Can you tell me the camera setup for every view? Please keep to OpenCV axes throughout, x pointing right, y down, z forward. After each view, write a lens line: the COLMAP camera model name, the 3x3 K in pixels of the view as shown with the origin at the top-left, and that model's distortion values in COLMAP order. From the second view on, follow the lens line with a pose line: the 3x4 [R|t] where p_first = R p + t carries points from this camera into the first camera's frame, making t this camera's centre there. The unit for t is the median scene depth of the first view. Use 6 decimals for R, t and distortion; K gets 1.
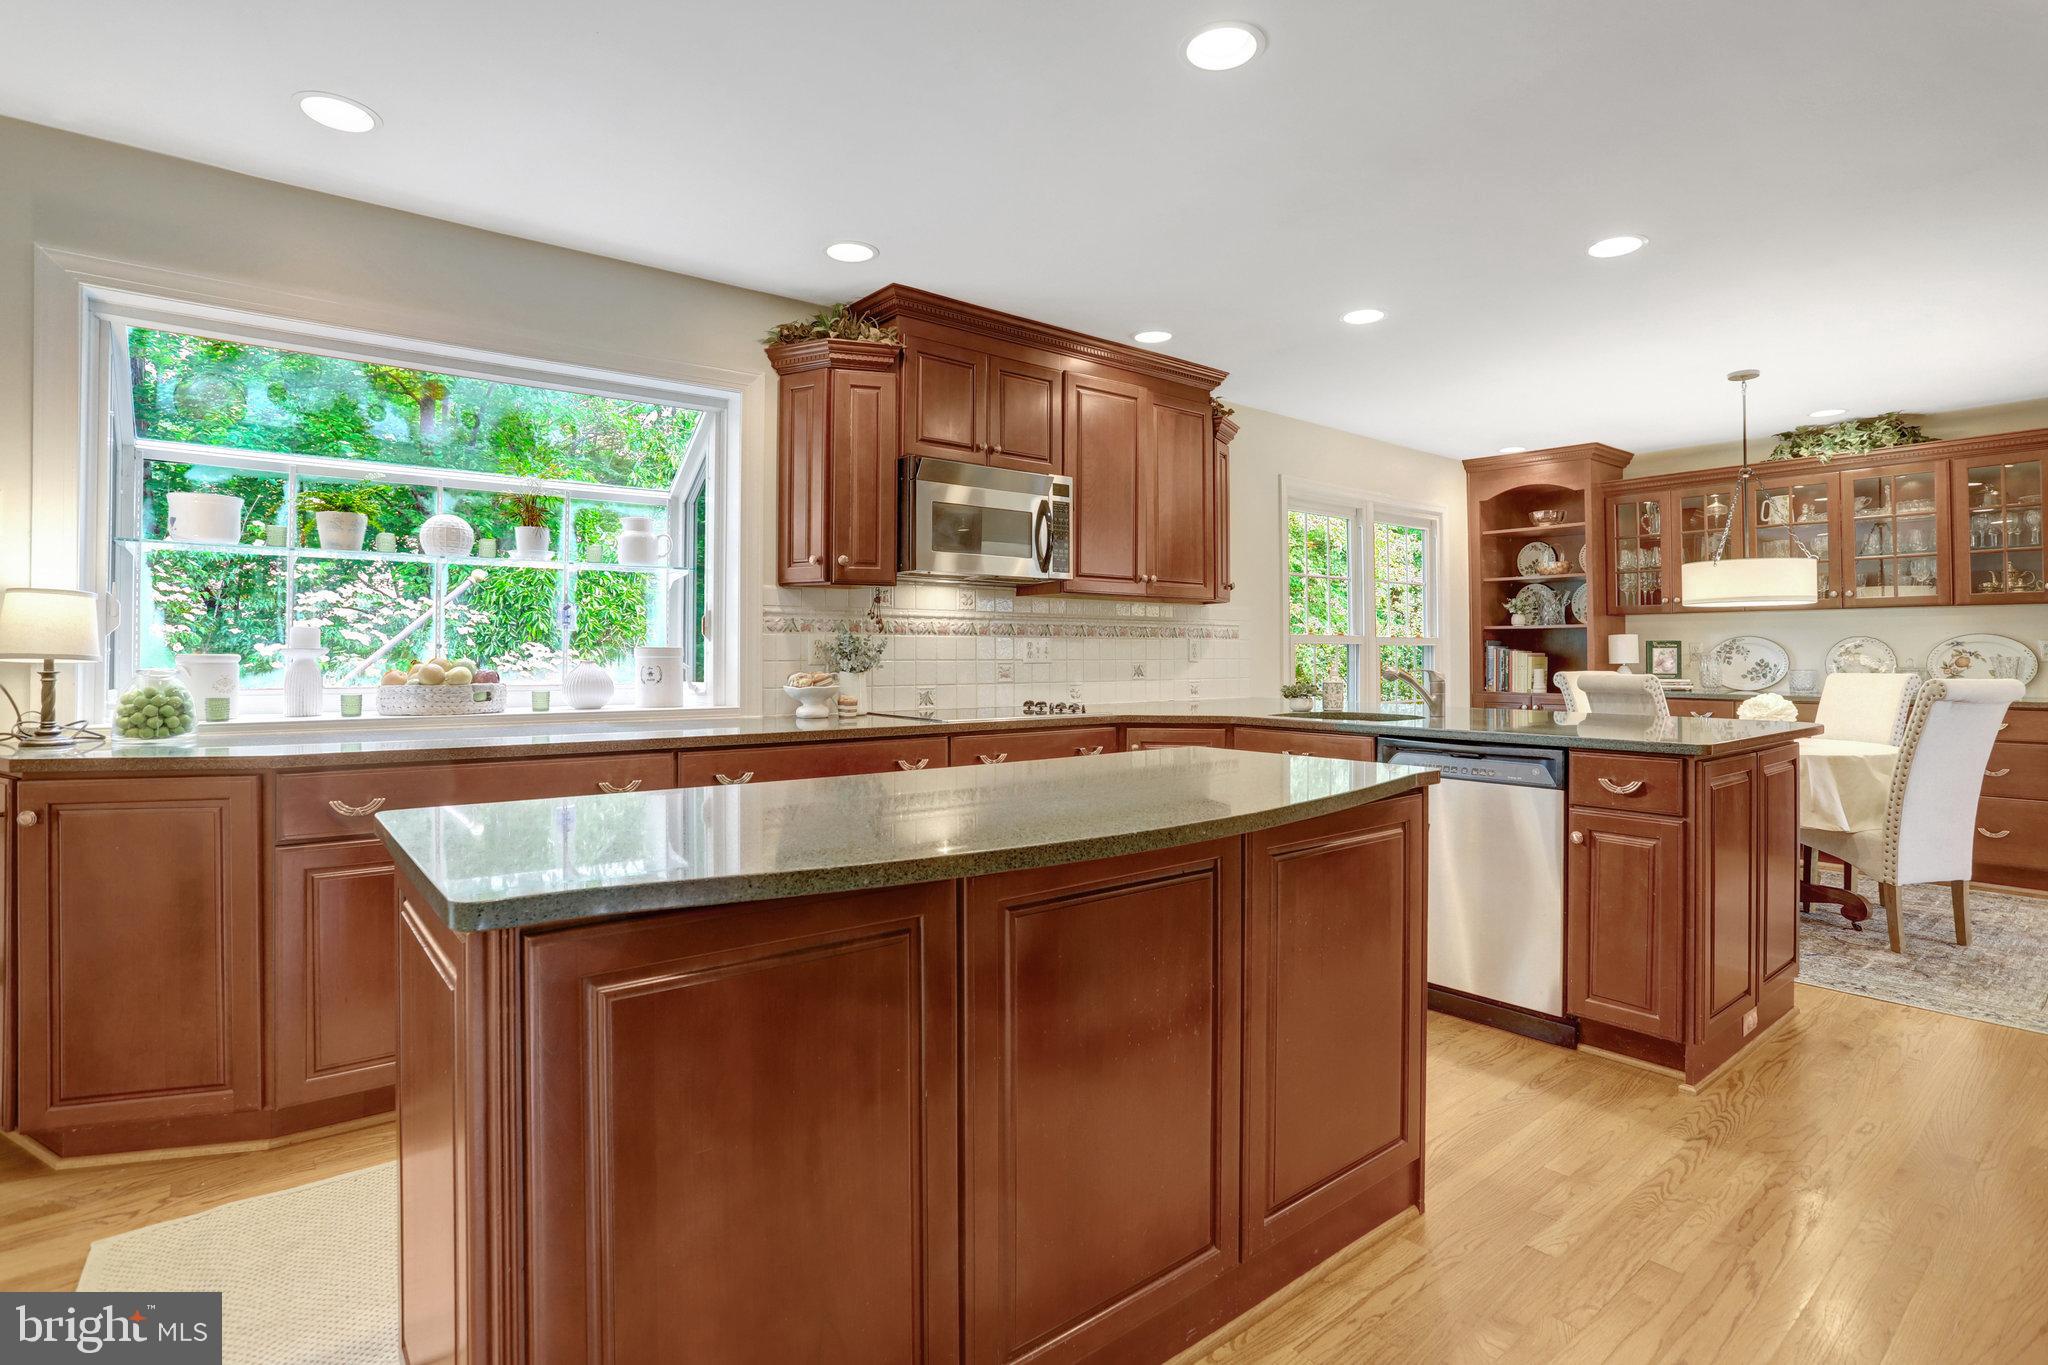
lens RADIAL K [[1000.3, 0, 1019.9], [0, 1000.3, 627.7], [0, 0, 1]] dist [-0.049814, 0.019029]
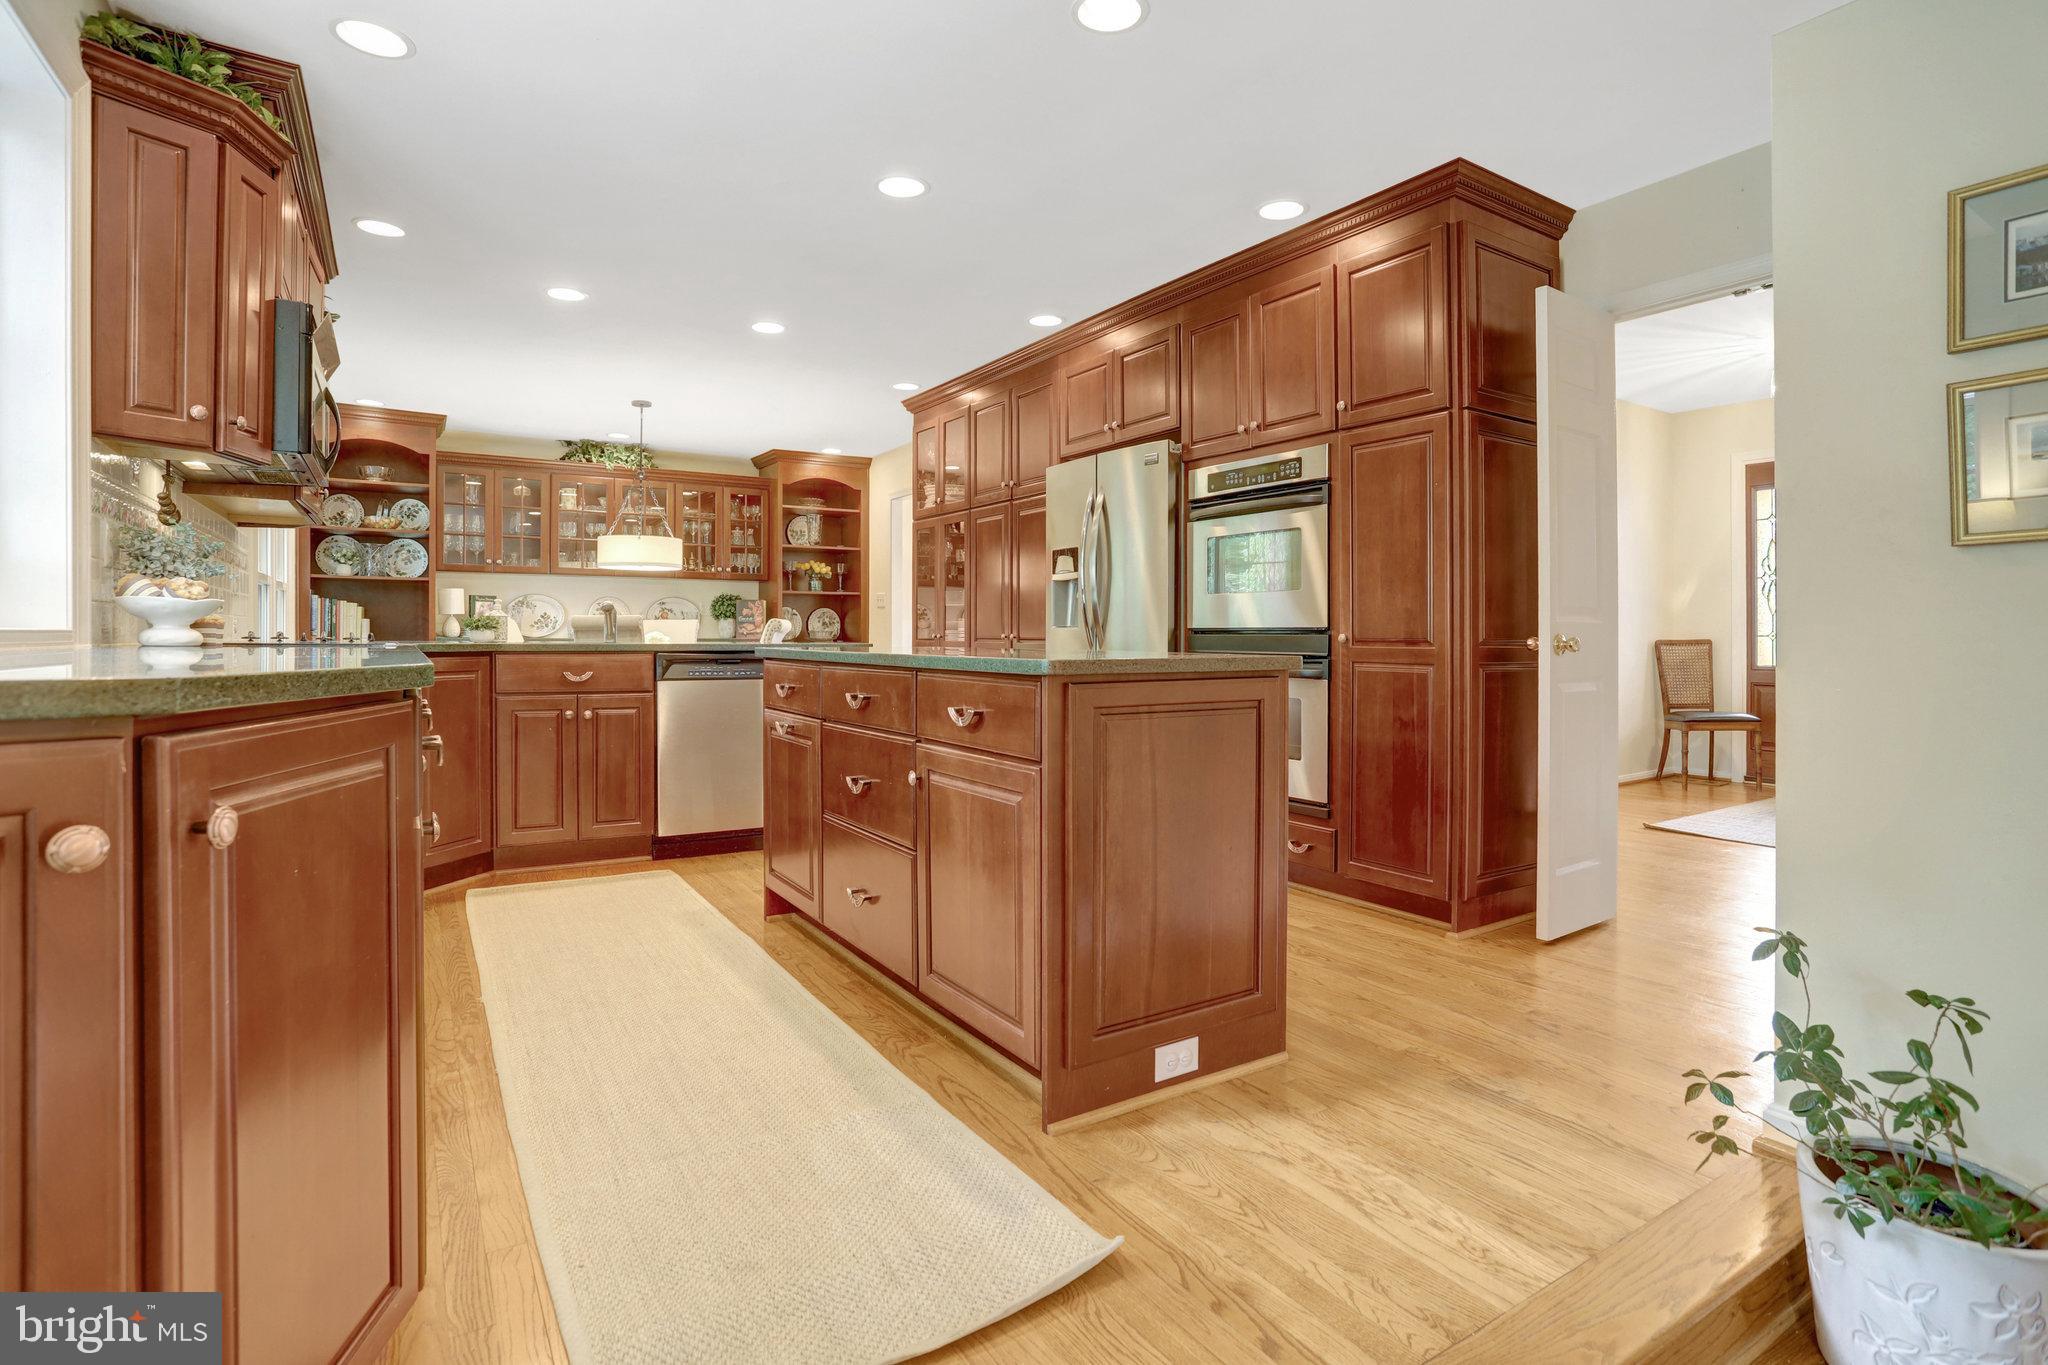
lens RADIAL K [[1000.3, 0, 1035.4], [0, 1000.3, 636.1], [0, 0, 1]] dist [-0.049814, 0.019029]
pose [[0.112633, -0.003719, 0.993630, -0.752477], [-0.029571, 0.999538, 0.007093, 0.058536], [-0.993197, -0.030181, 0.112471, 0.344599]]
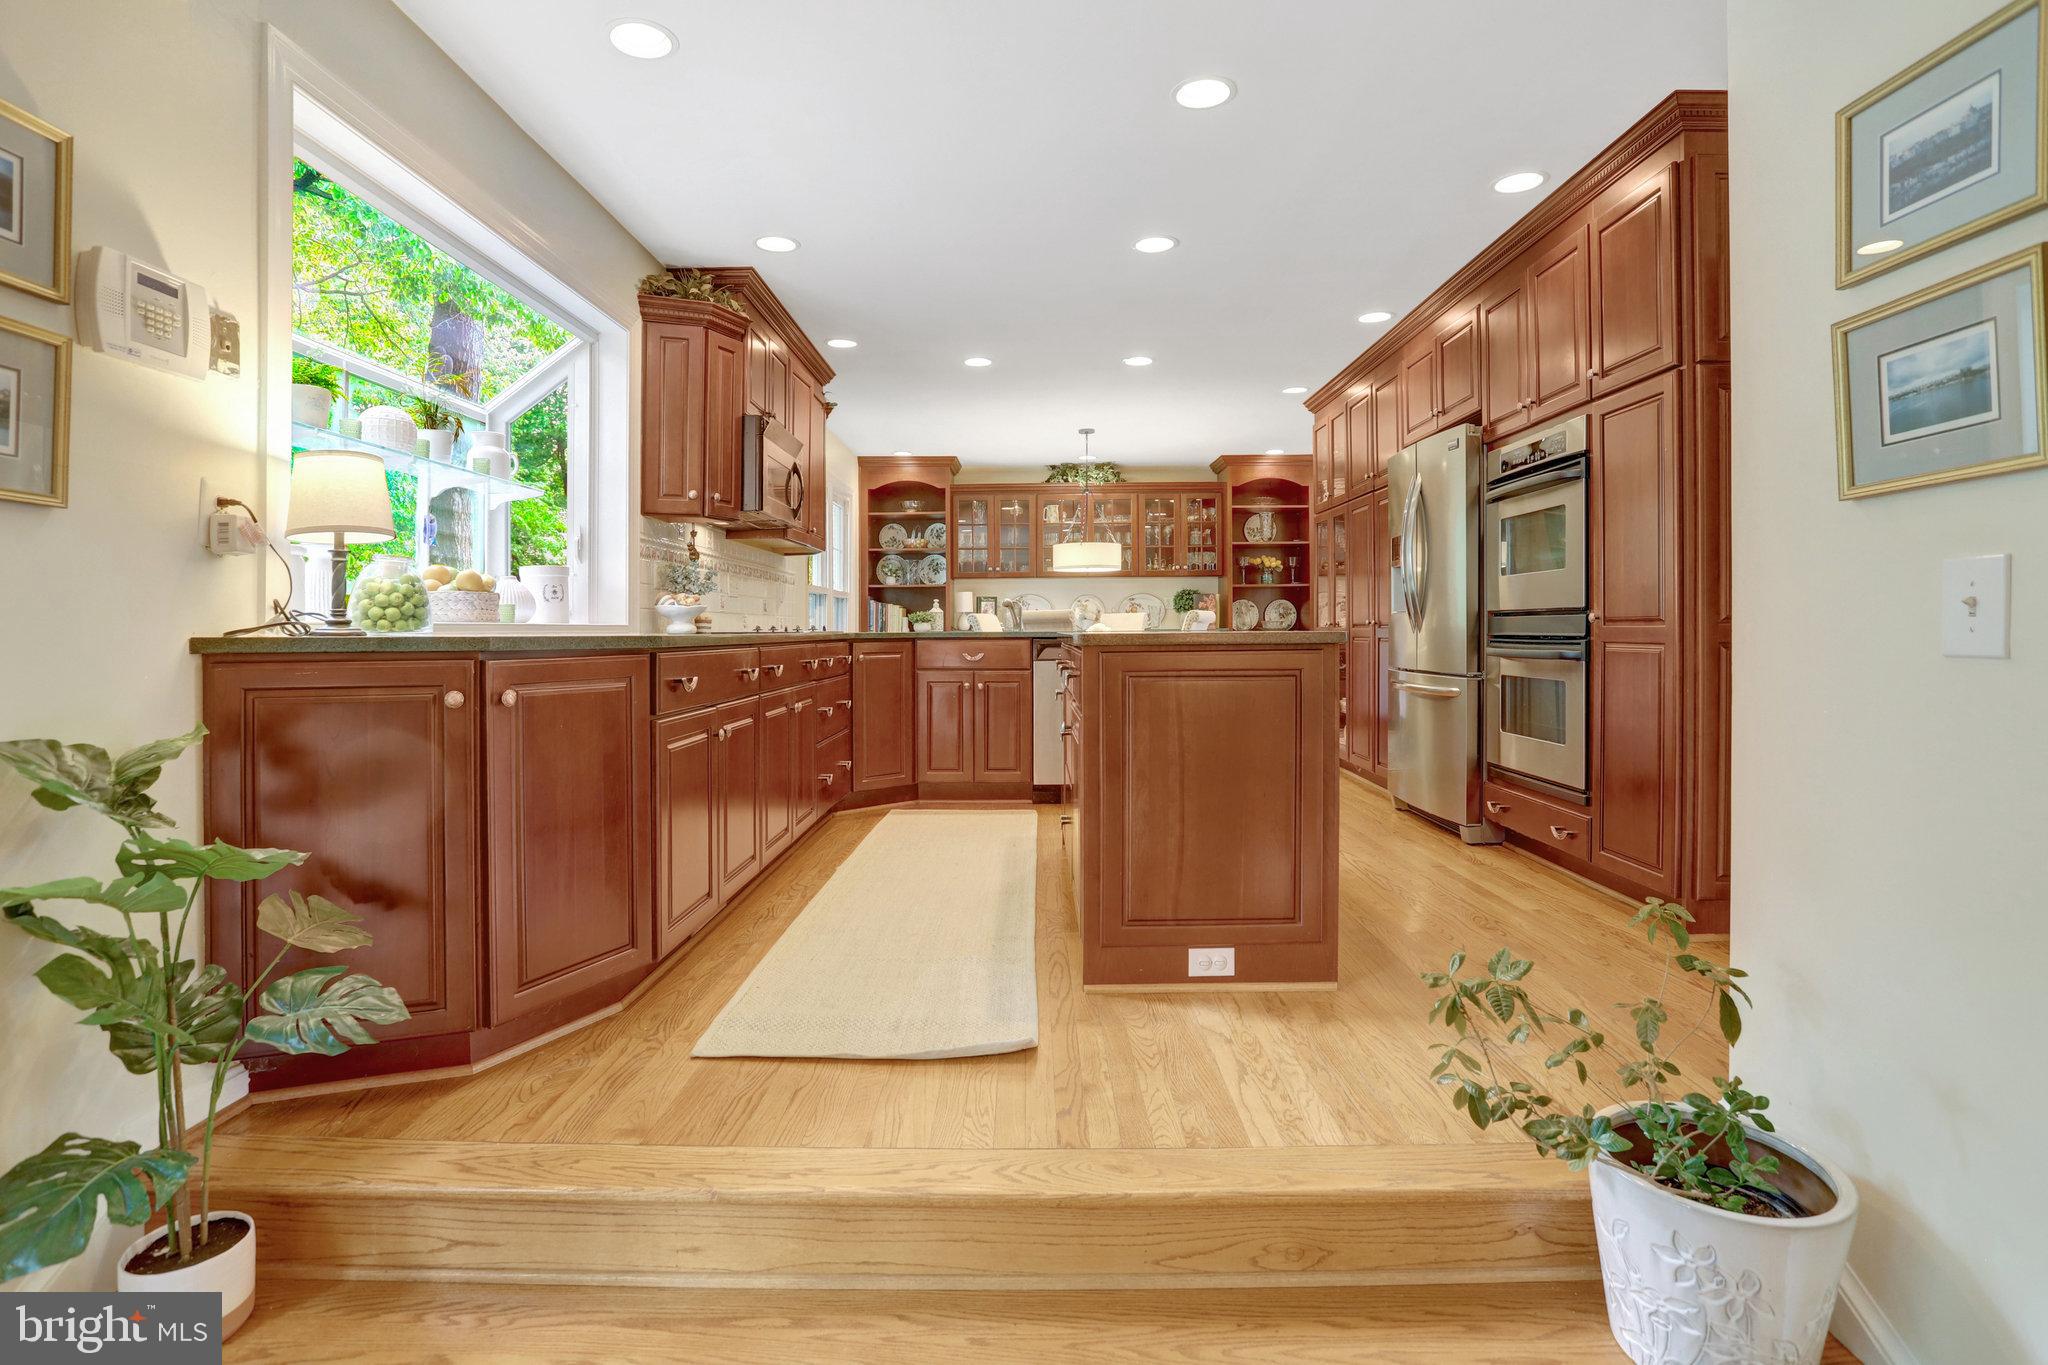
lens RADIAL K [[1000.3, 0, 1031.1], [0, 1000.3, 632.8], [0, 0, 1]] dist [-0.049814, 0.019029]
pose [[0.632252, -0.011567, 0.774677, -0.795079], [-0.009284, 0.999704, 0.022504, 0.057280], [-0.774708, -0.021420, 0.631957, -0.012564]]
